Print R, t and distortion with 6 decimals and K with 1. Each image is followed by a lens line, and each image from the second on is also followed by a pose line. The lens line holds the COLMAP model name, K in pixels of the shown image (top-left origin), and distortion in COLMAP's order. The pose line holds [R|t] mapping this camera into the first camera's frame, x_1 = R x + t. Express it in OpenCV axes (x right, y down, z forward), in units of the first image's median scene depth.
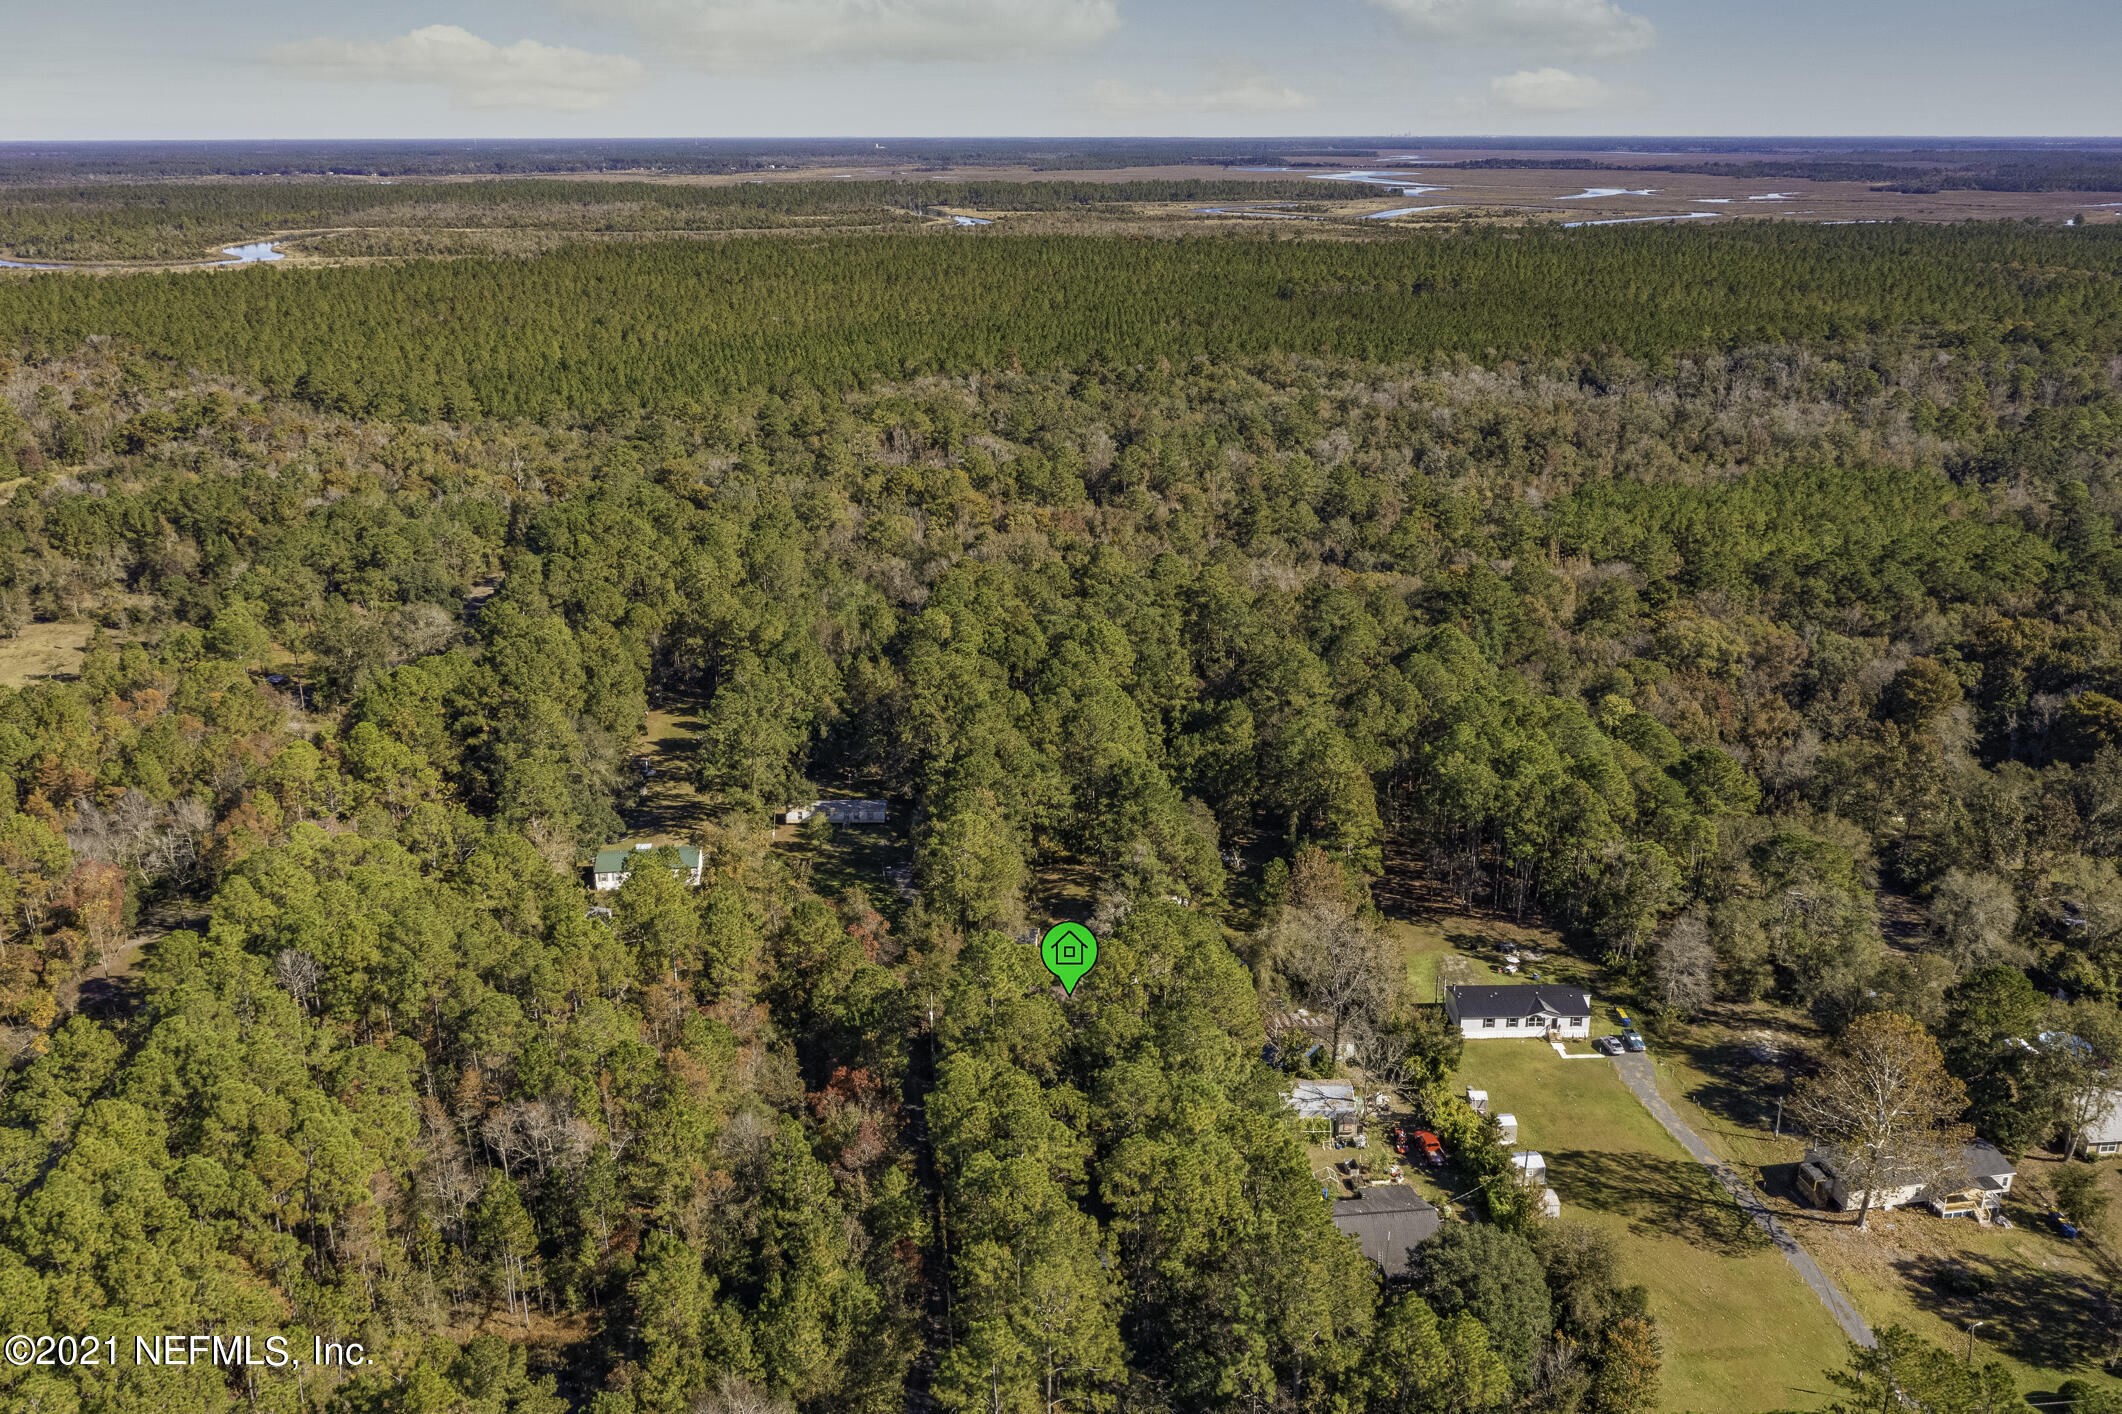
lens RADIAL K [[1711.9, 0, 1061.0], [0, 1711.9, 707.0], [0, 0, 1]] dist [-0.004322, -0.000058]
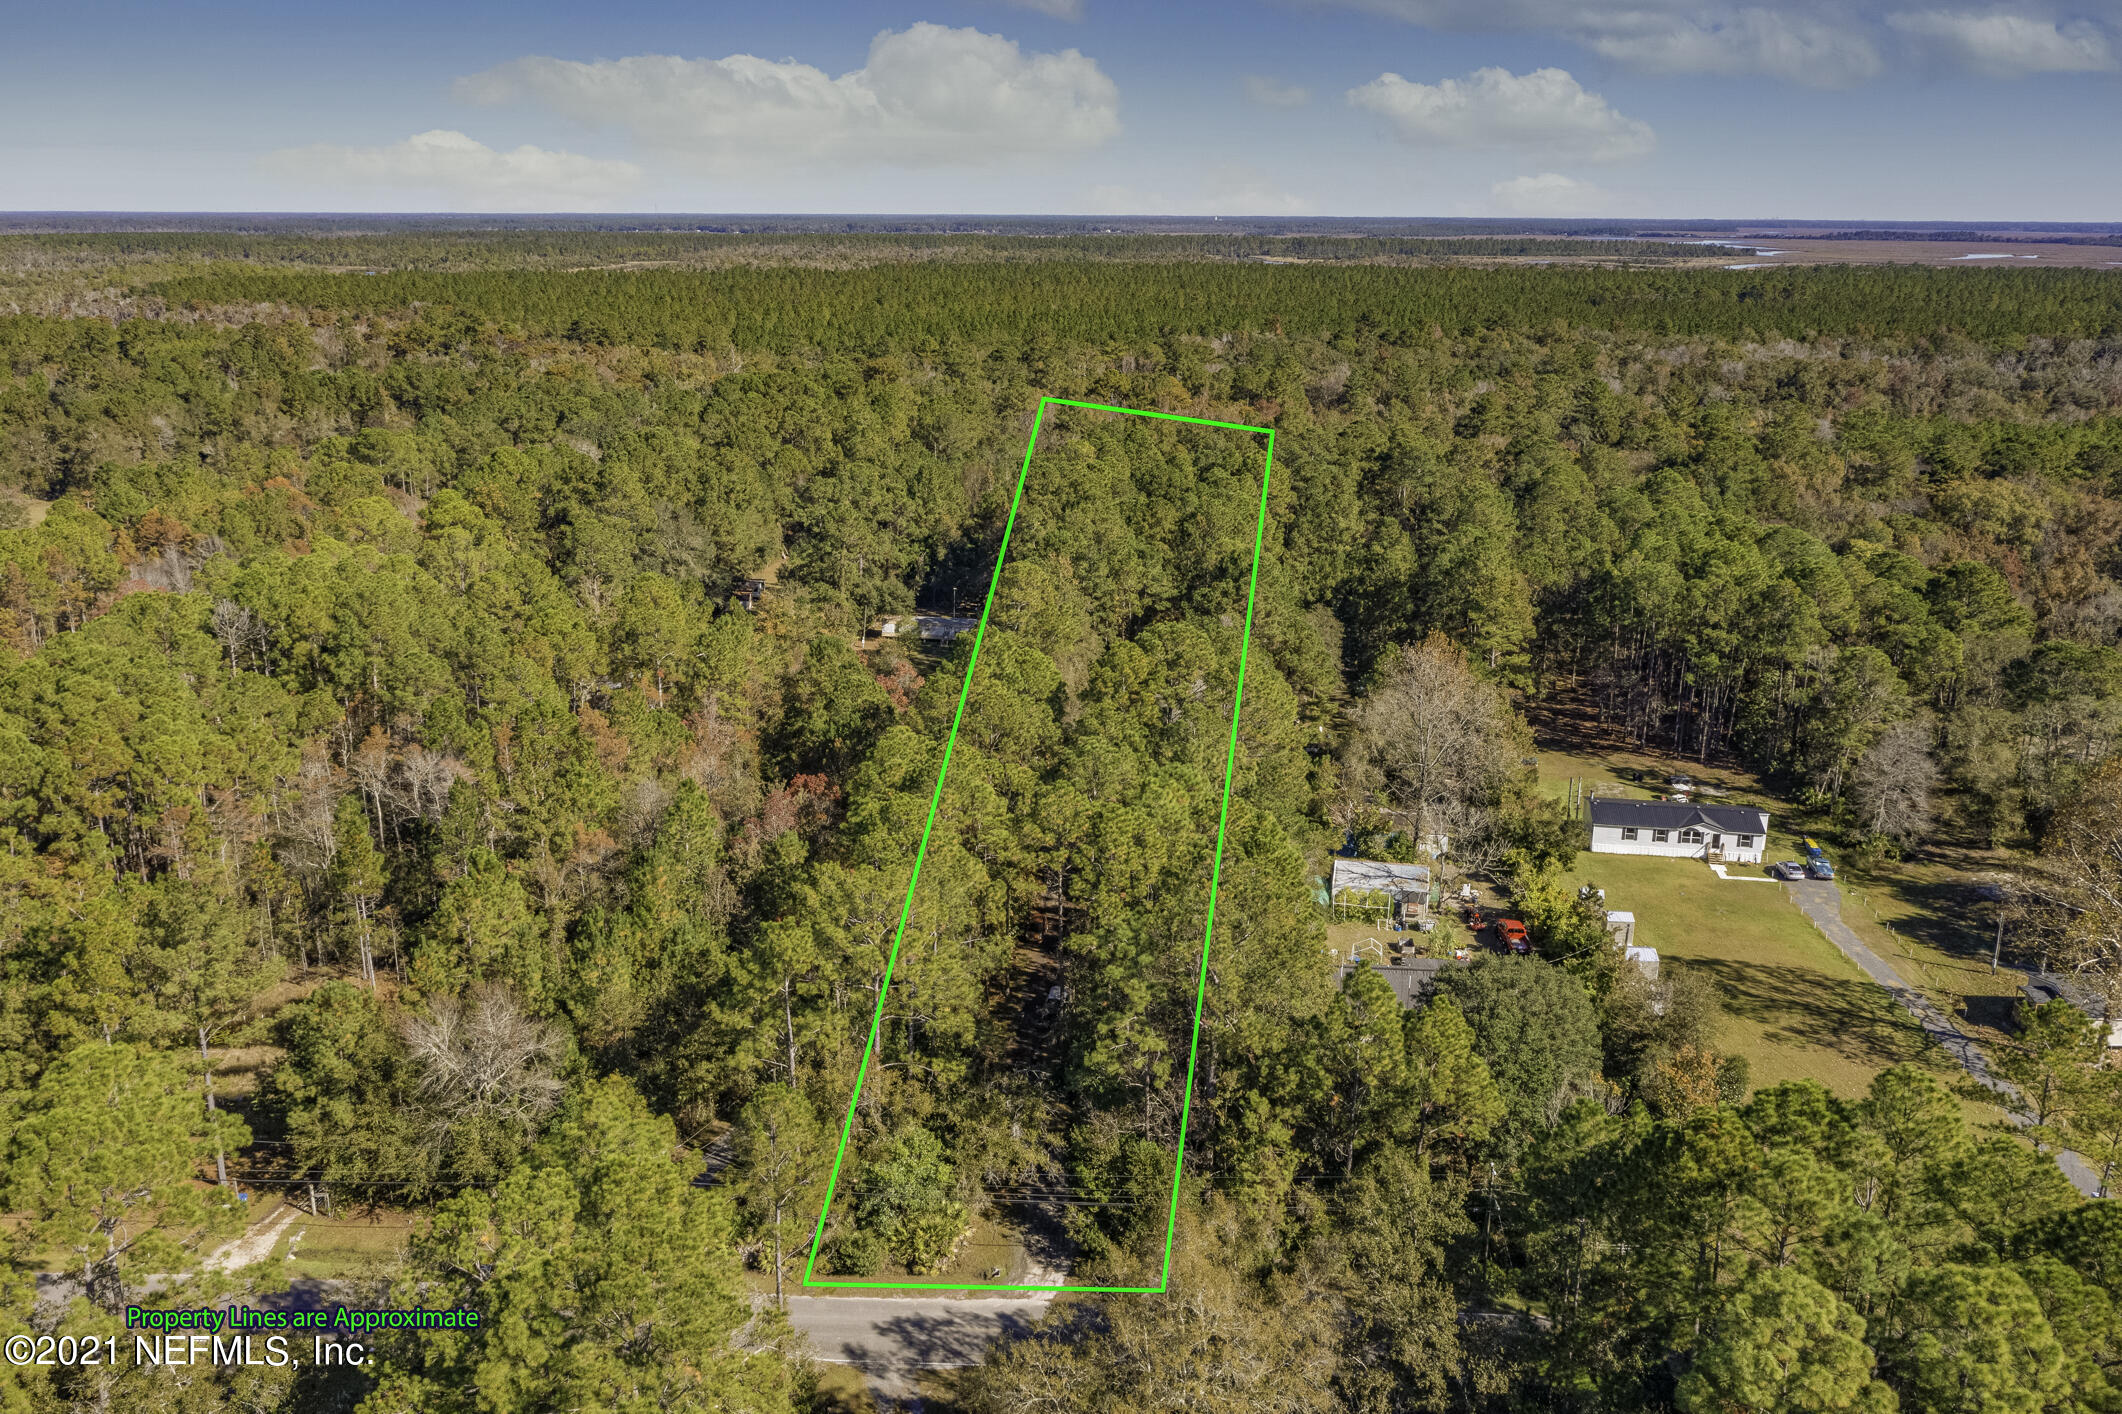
lens RADIAL K [[1703.9, 0, 1061.0], [0, 1703.9, 707.0], [0, 0, 1]] dist [0.005010, -0.004789]
pose [[0.980694, 0.061553, -0.185607, 0.132802], [-0.070894, 0.996508, -0.044108, 0.178074], [0.182244, 0.056415, 0.981634, 0.166828]]
